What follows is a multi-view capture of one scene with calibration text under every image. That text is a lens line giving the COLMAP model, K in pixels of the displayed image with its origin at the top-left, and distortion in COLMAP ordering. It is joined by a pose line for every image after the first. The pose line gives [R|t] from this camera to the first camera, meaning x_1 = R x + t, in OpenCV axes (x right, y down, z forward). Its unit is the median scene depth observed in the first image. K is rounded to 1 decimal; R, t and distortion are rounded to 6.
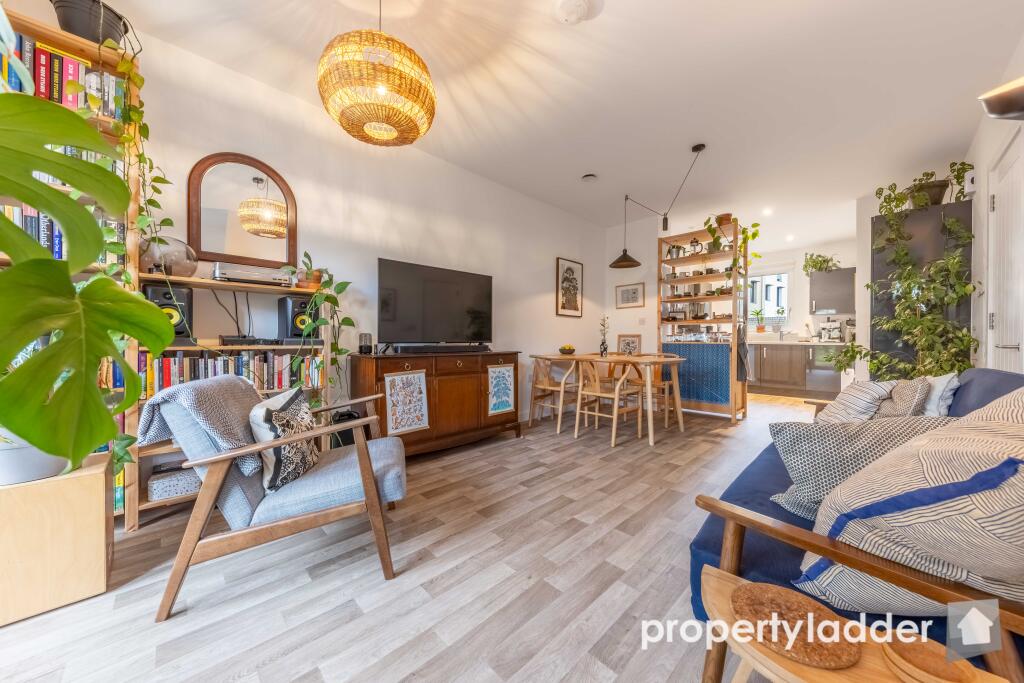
lens RADIAL K [[359.8, 0, 514.4], [0, 359.8, 341.2], [0, 0, 1]] dist [0.020134, 0.000177]
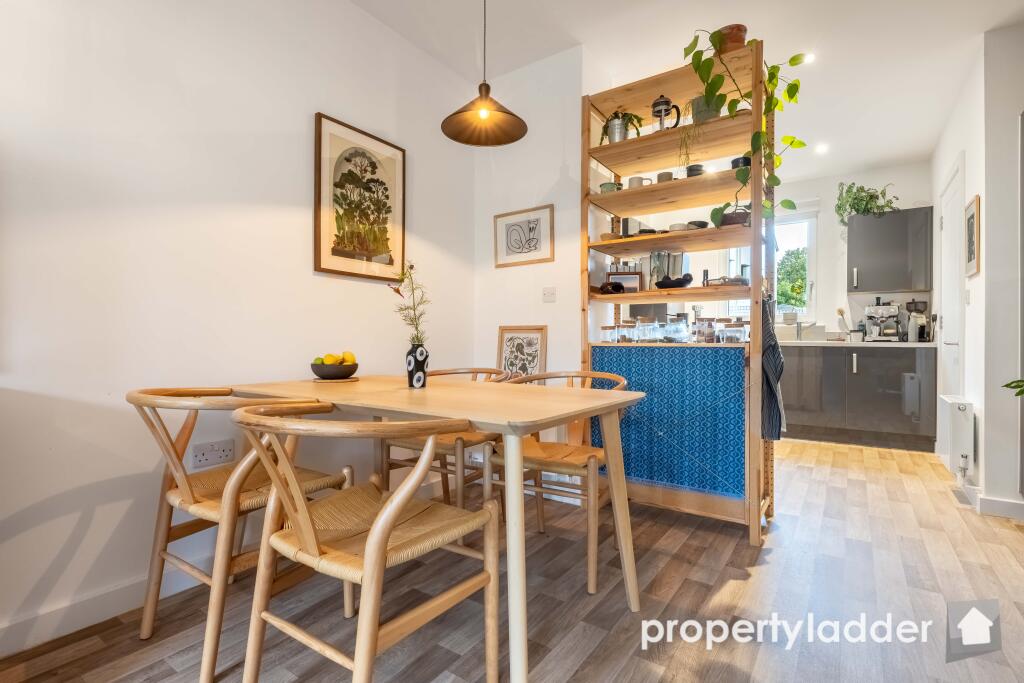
lens RADIAL K [[492.5, 0, 513.4], [0, 492.5, 339.0], [0, 0, 1]] dist [0.005348, 0.000317]
pose [[0.982641, -0.001908, 0.185508, 0.213119], [0.002687, 0.999989, -0.003946, -0.000036], [-0.185498, 0.004376, 0.982635, 0.452366]]
